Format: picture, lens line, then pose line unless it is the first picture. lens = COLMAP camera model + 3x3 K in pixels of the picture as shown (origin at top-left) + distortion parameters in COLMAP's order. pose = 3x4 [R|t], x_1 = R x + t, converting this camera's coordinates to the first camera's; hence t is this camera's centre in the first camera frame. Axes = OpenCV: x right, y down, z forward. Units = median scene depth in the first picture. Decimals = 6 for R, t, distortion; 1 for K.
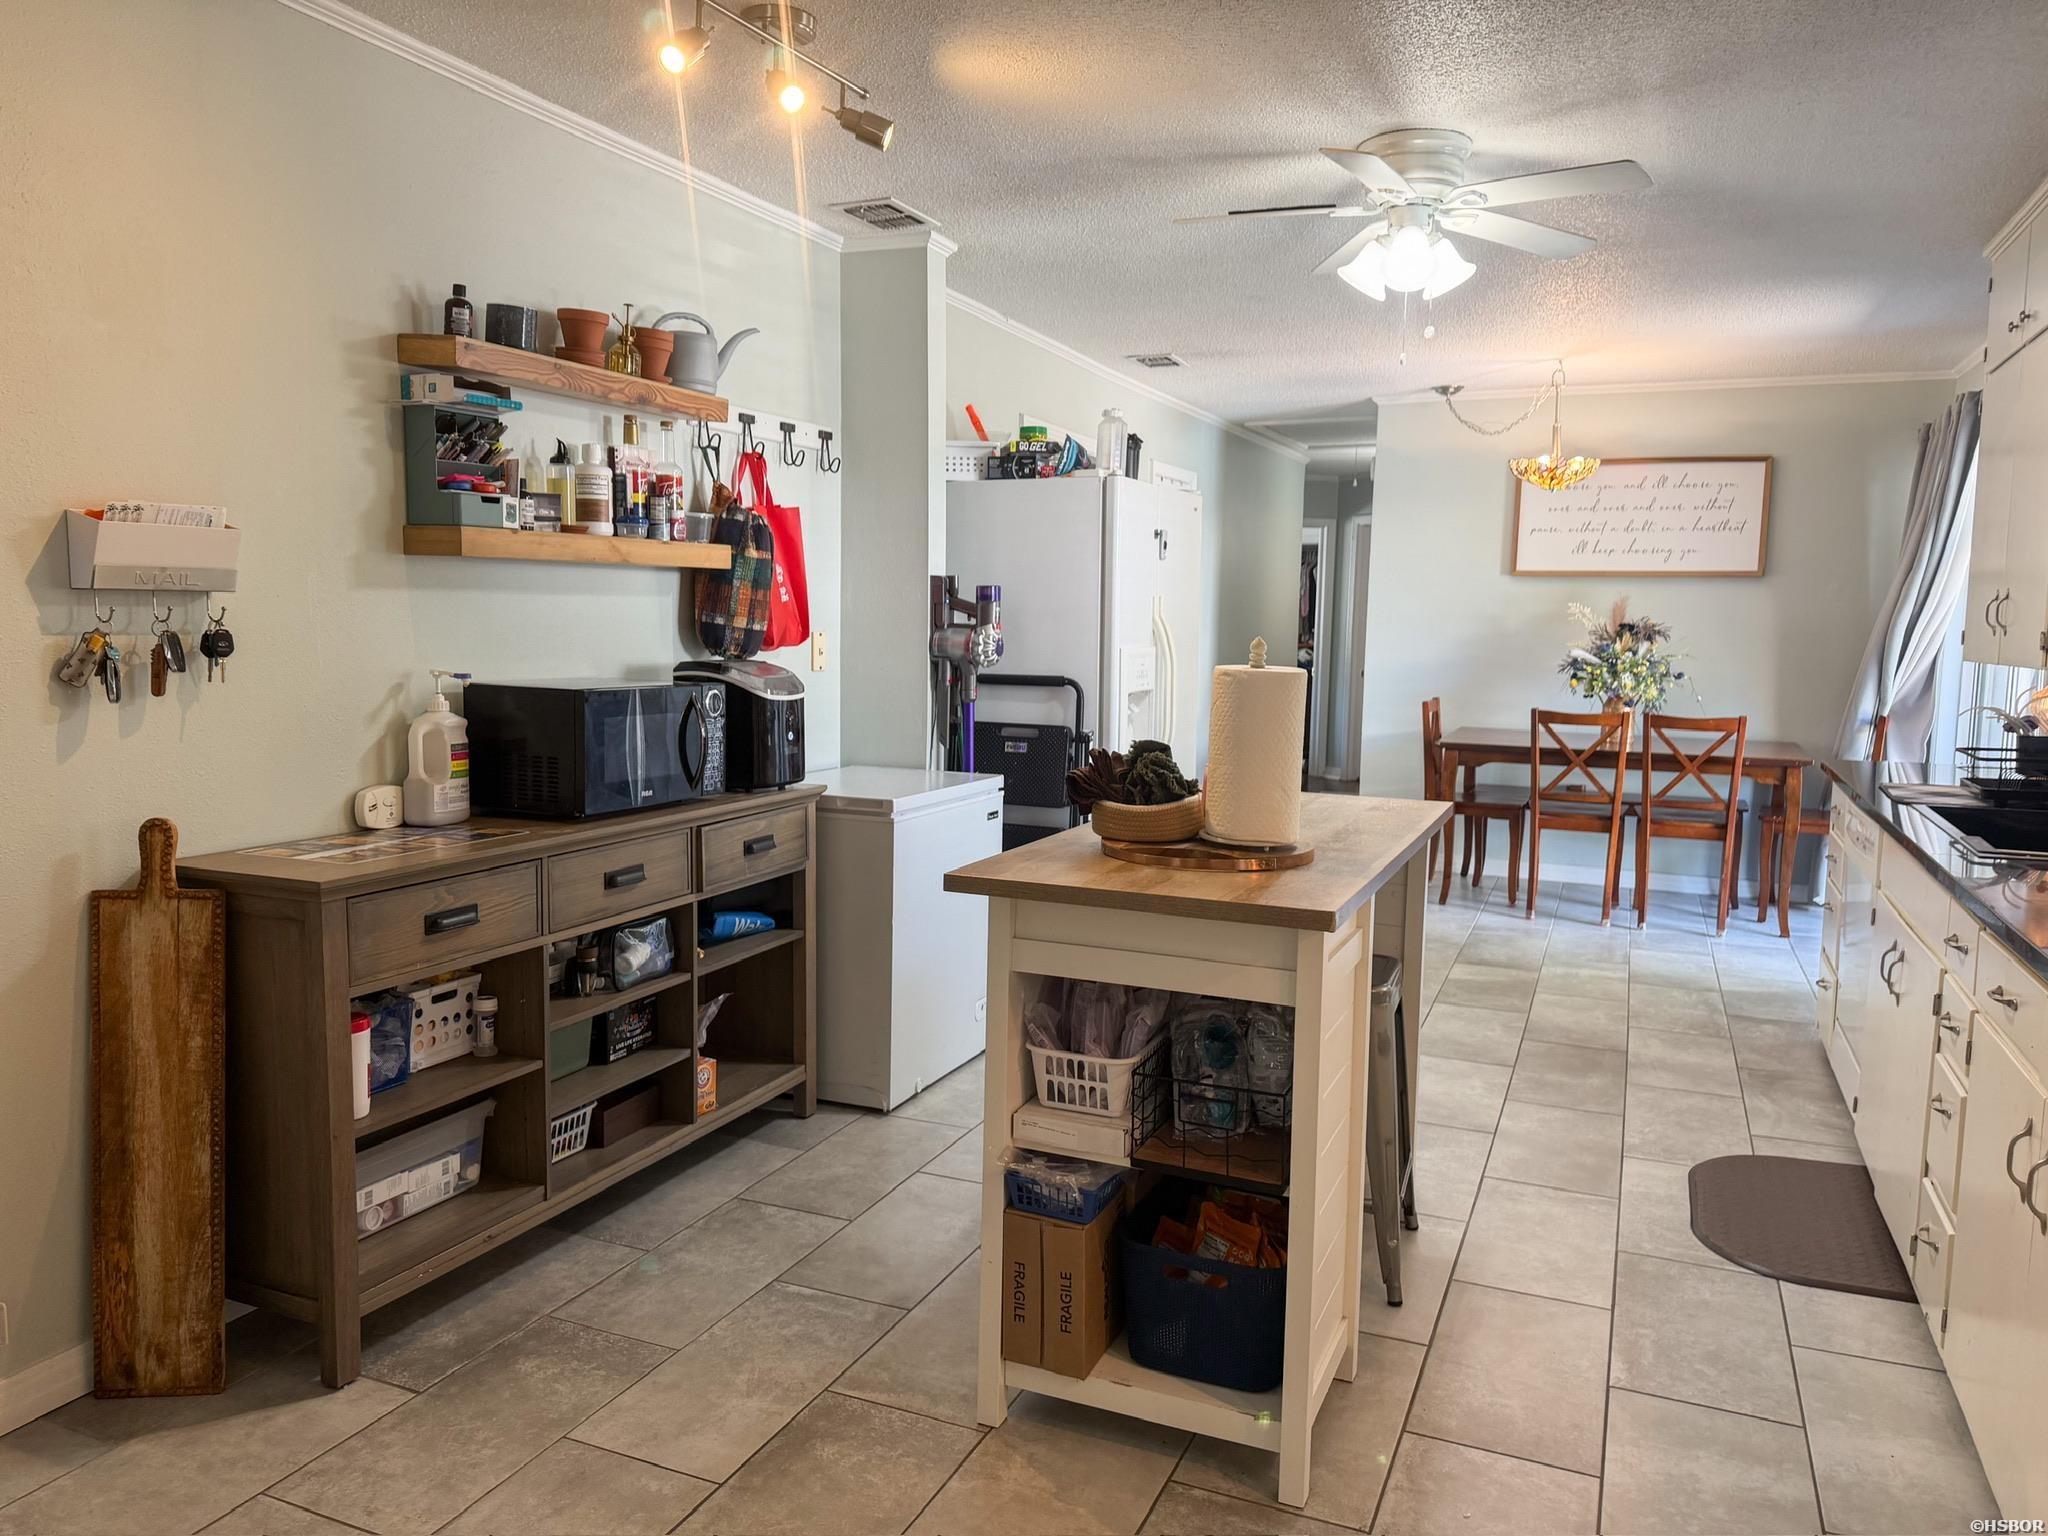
lens RADIAL K [[1435.3, 0, 1029.1], [0, 1435.3, 769.6], [0, 0, 1]] dist [0.081445, -0.117043]
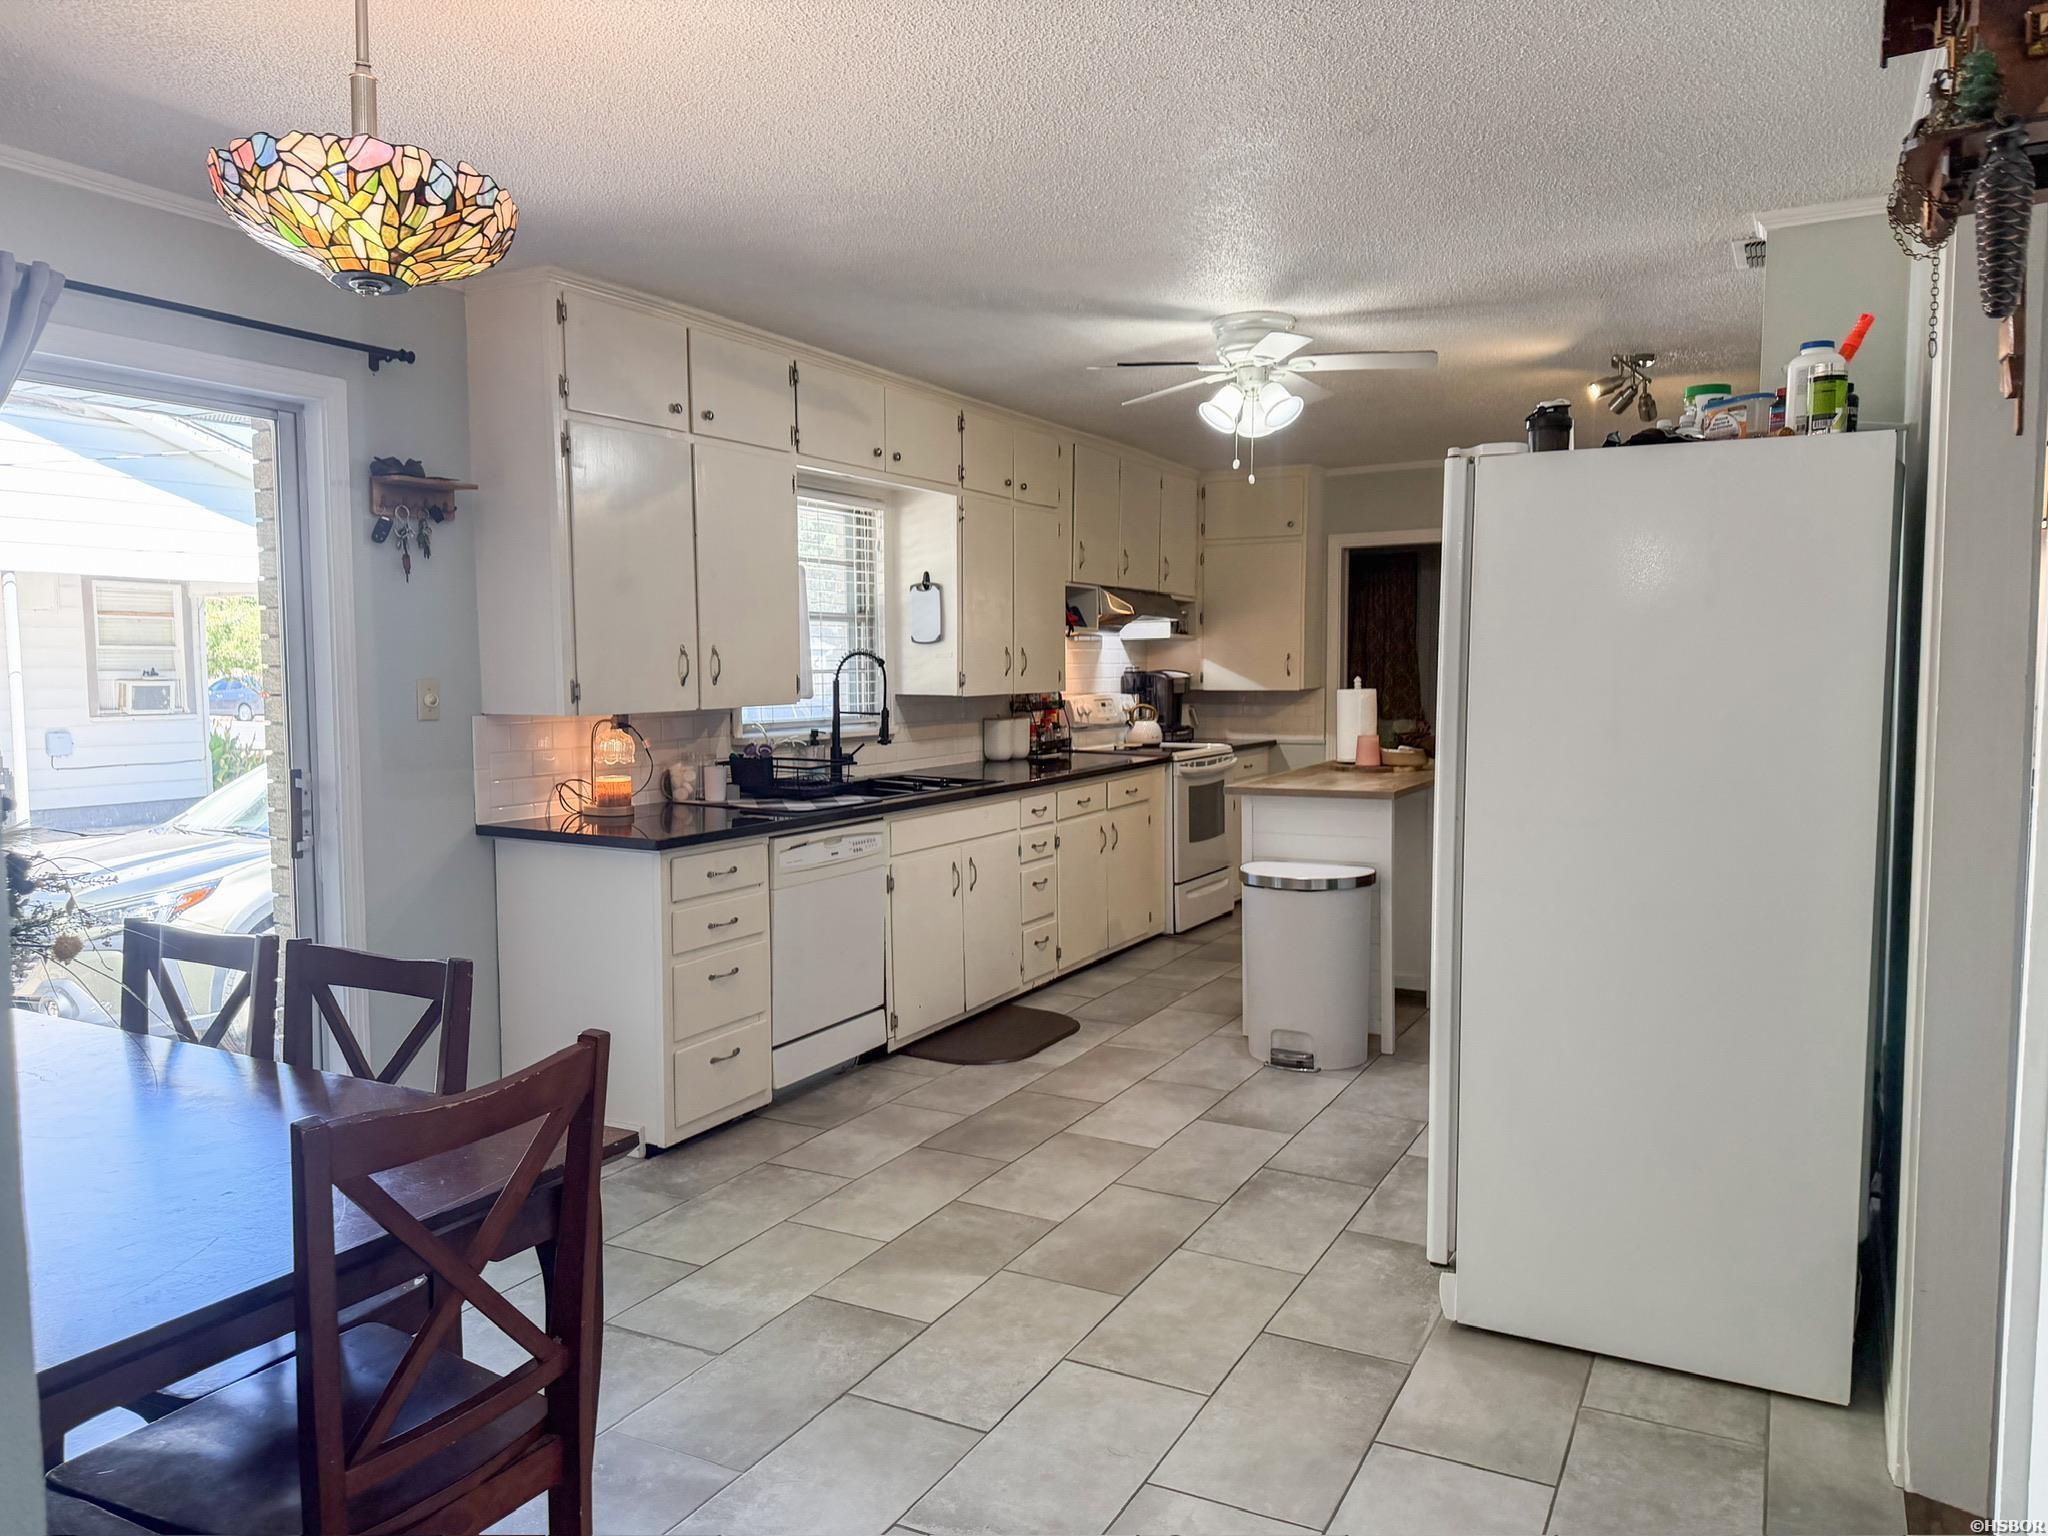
lens RADIAL K [[1435.3, 0, 1029.1], [0, 1435.3, 769.6], [0, 0, 1]] dist [0.081445, -0.117043]
pose [[-0.996213, -0.016804, 0.085308, 0.272436], [-0.000631, 0.982518, 0.186166, -0.212216], [-0.086945, 0.185407, -0.978808, 1.874626]]
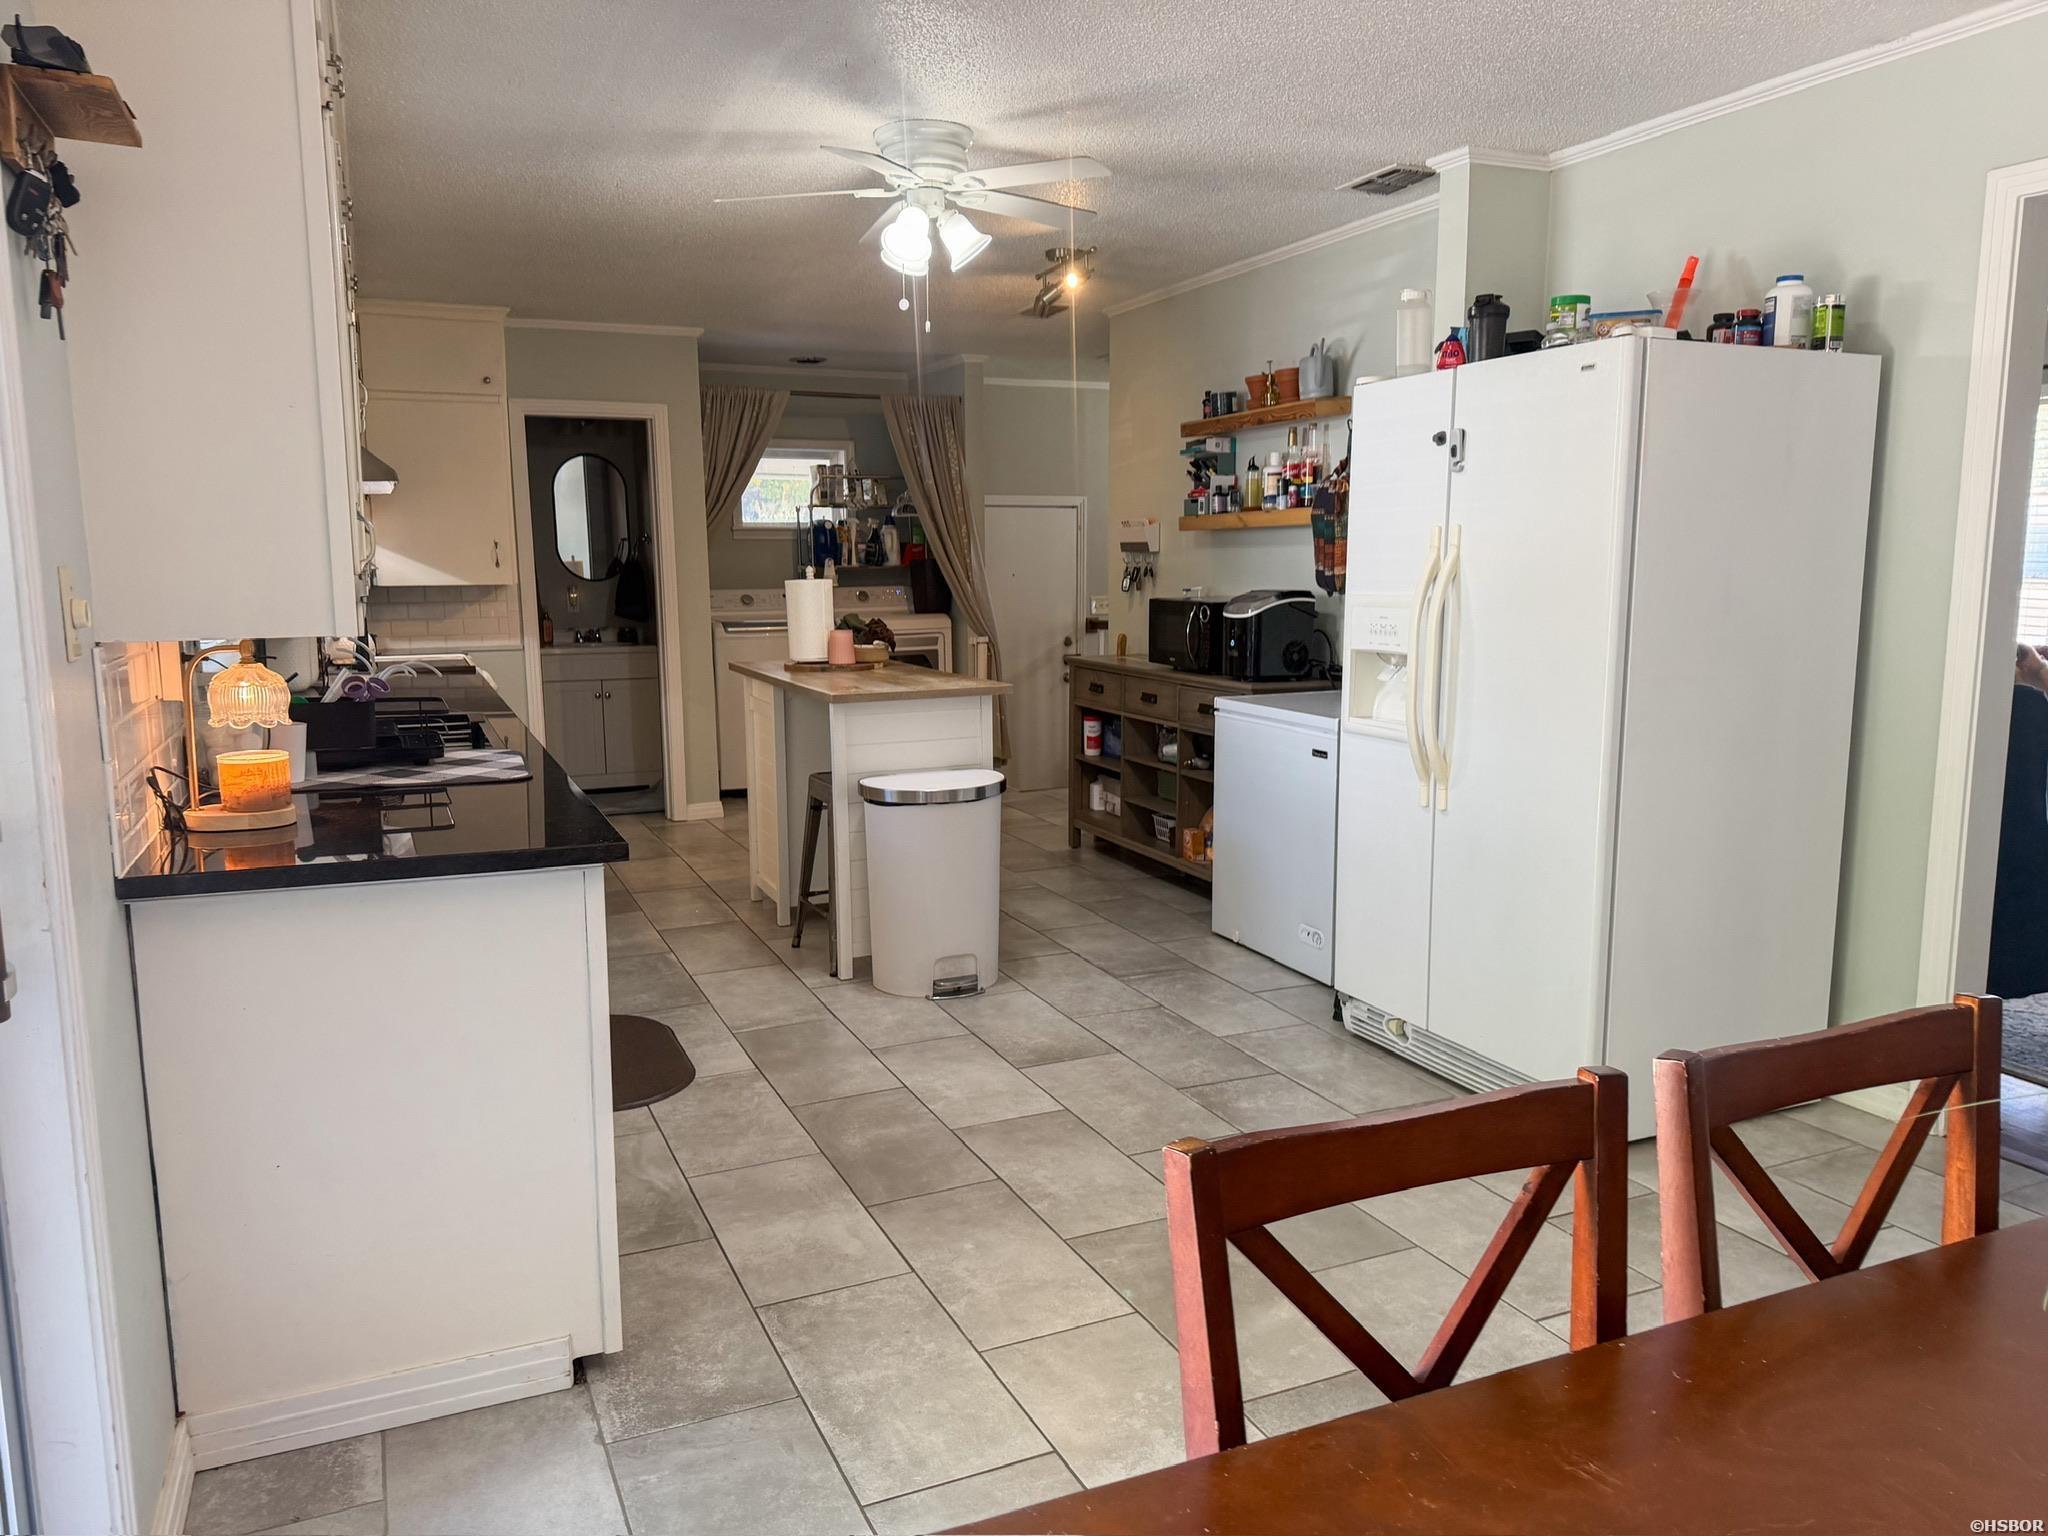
lens RADIAL K [[1435.3, 0, 1029.1], [0, 1435.3, 769.6], [0, 0, 1]] dist [0.081445, -0.117043]
pose [[-0.676862, 0.099250, -0.729388, 0.840825], [-0.084670, 0.973795, 0.211080, -0.150843], [0.731224, 0.204629, -0.650721, 1.473468]]
